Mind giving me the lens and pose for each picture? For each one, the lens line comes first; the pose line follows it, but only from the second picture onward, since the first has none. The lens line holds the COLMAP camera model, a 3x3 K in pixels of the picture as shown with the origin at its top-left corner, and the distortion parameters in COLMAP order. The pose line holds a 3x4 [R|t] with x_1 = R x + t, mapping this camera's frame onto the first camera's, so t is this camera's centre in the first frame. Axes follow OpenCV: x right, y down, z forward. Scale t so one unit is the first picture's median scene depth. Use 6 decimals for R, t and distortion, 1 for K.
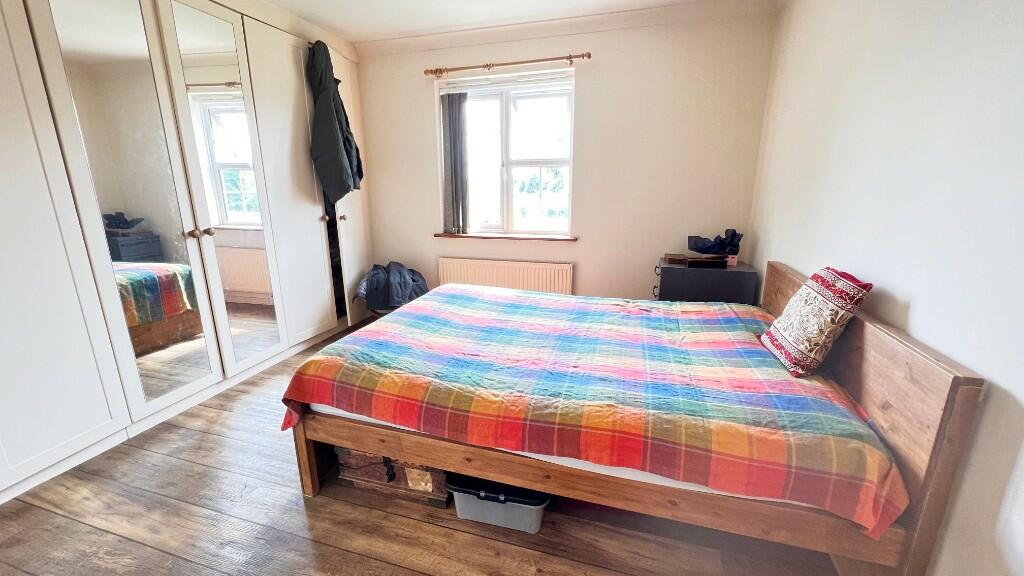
lens RADIAL K [[408.7, 0, 509.9], [0, 408.7, 284.0], [0, 0, 1]] dist [0.002366, 0.000074]
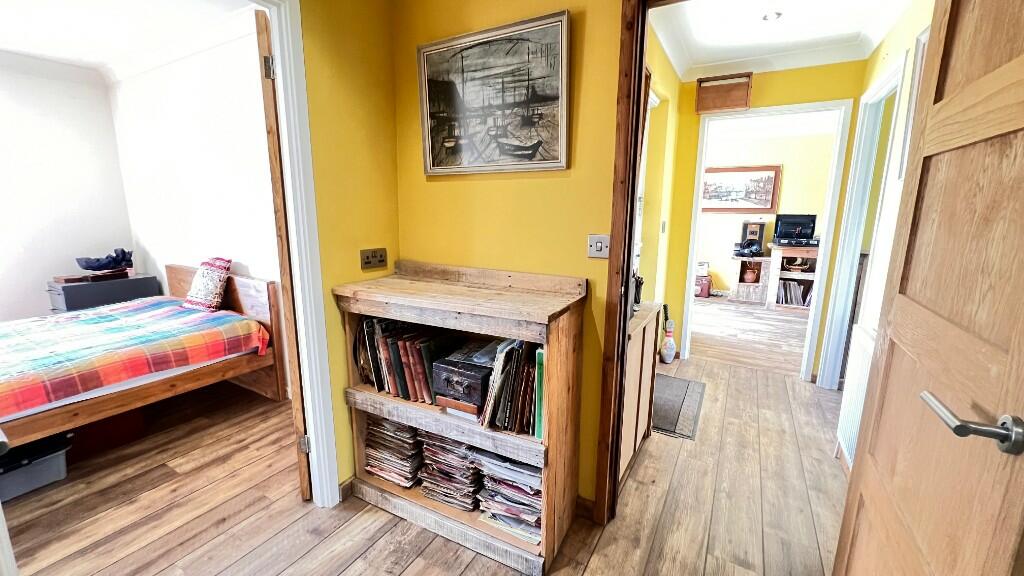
lens RADIAL K [[408.7, 0, 511.4], [0, 408.7, 286.7], [0, 0, 1]] dist [0.002366, 0.000074]
pose [[0.224755, -0.176226, 0.958347, -0.875214], [0.228640, 0.965590, 0.123937, 0.205865], [-0.947211, 0.191261, 0.257313, -0.928833]]
